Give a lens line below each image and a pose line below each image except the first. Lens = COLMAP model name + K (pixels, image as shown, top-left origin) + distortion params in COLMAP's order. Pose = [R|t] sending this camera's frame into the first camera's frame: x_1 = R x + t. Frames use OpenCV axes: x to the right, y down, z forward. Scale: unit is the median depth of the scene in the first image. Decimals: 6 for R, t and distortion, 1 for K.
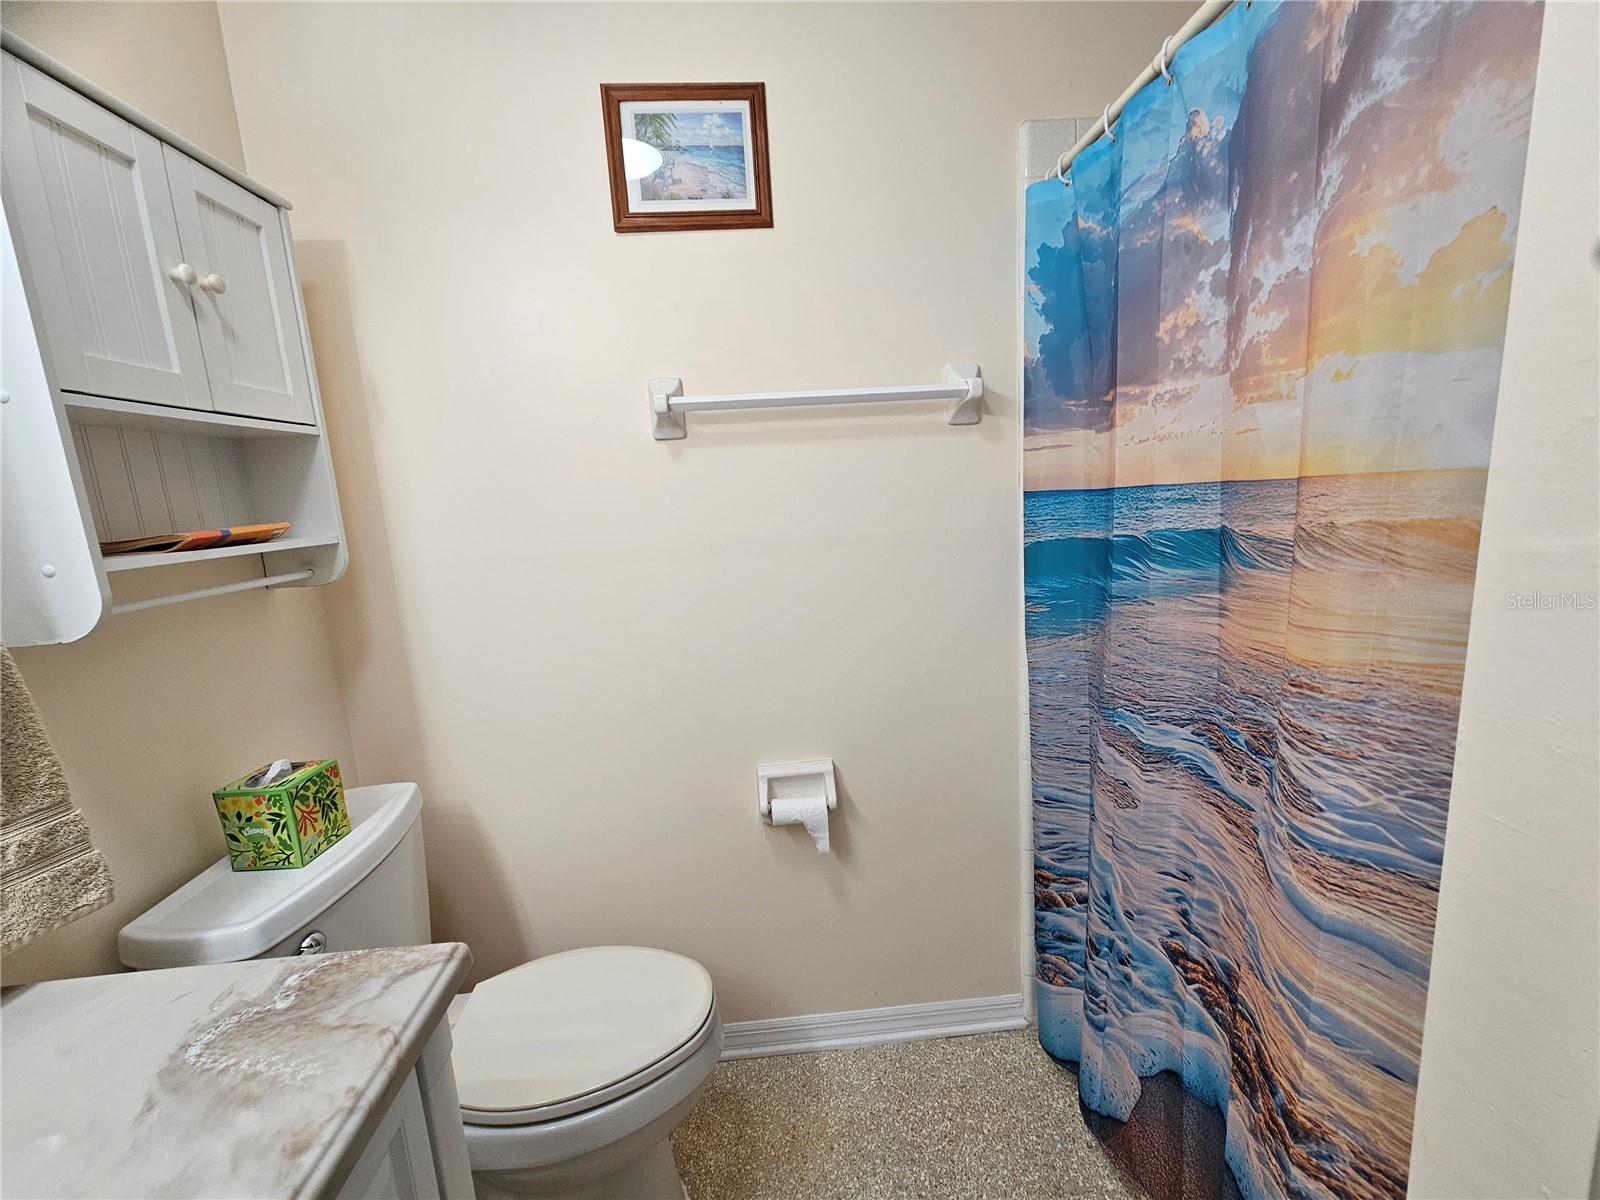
lens RADIAL K [[659.7, 0, 802.1], [0, 659.7, 608.0], [0, 0, 1]] dist [0.001066, 0.000321]
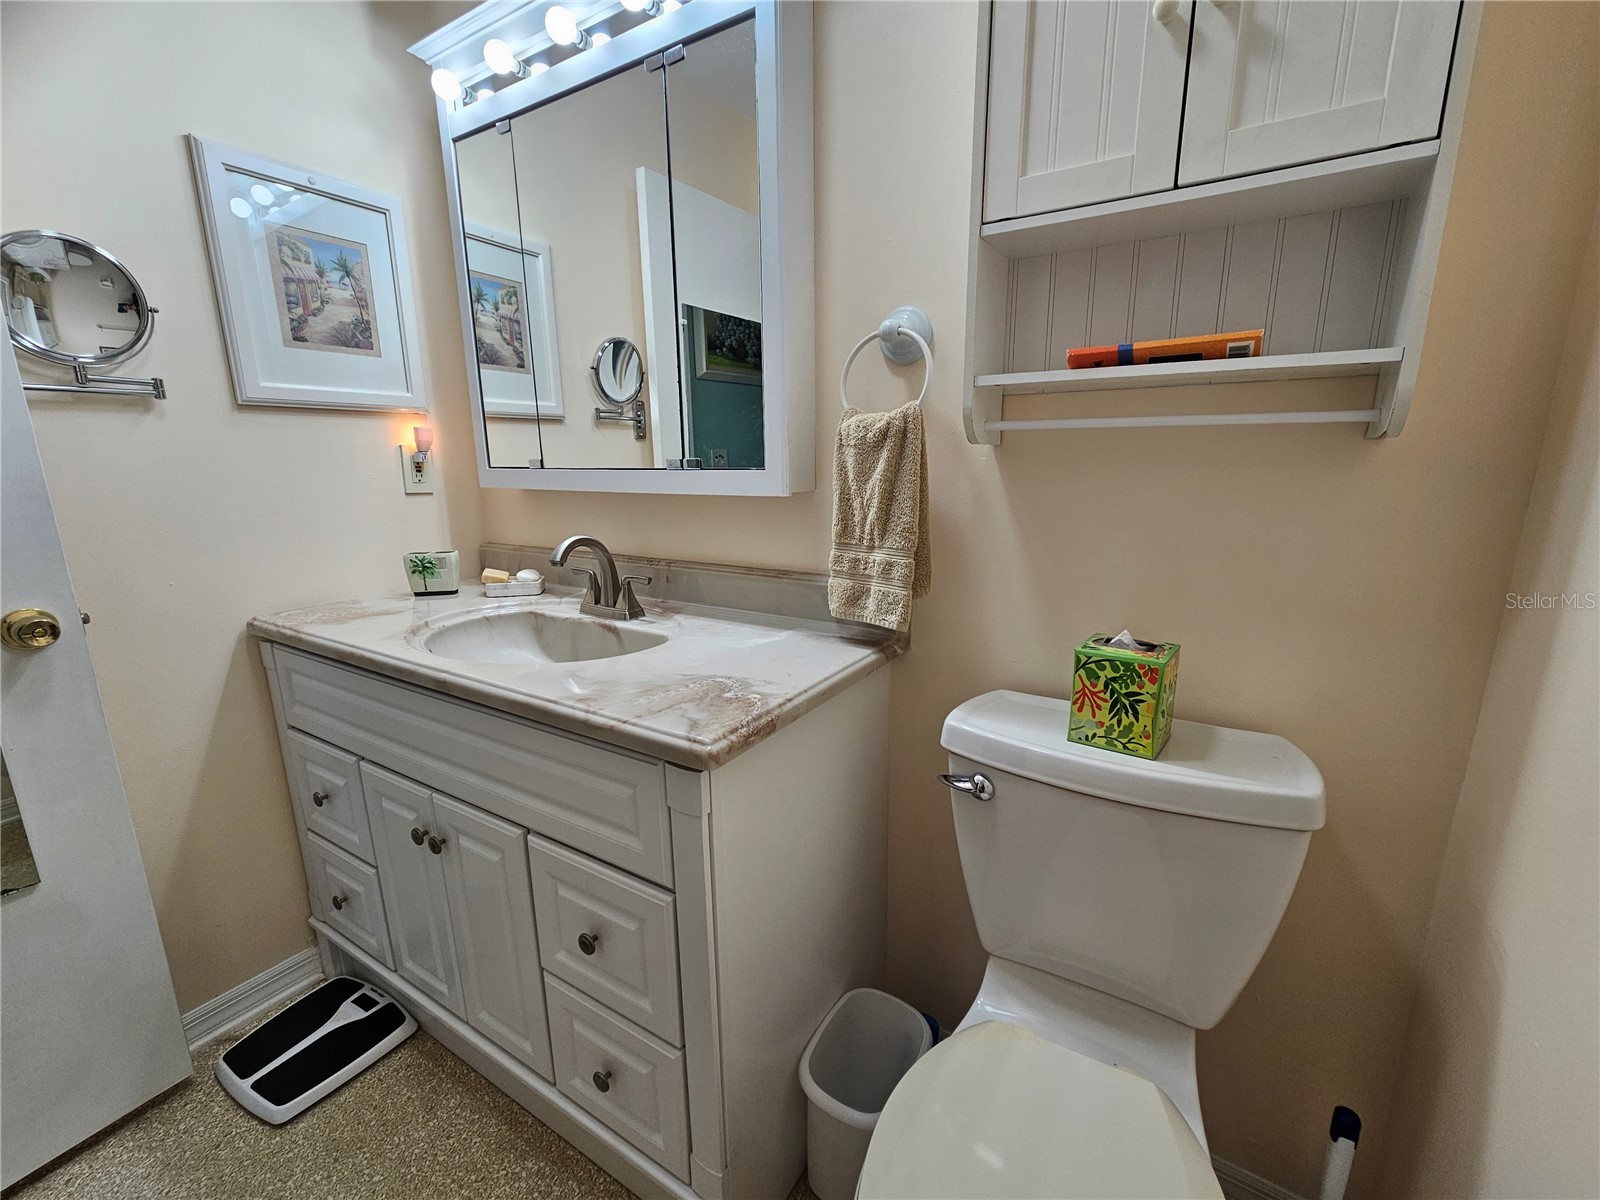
lens RADIAL K [[659.7, 0, 802.1], [0, 659.7, 608.0], [0, 0, 1]] dist [0.001066, 0.000321]
pose [[-0.579926, 0.241663, -0.778000, 0.105762], [-0.105419, 0.924700, 0.365811, -0.062694], [0.807820, 0.294159, -0.510782, 1.081641]]
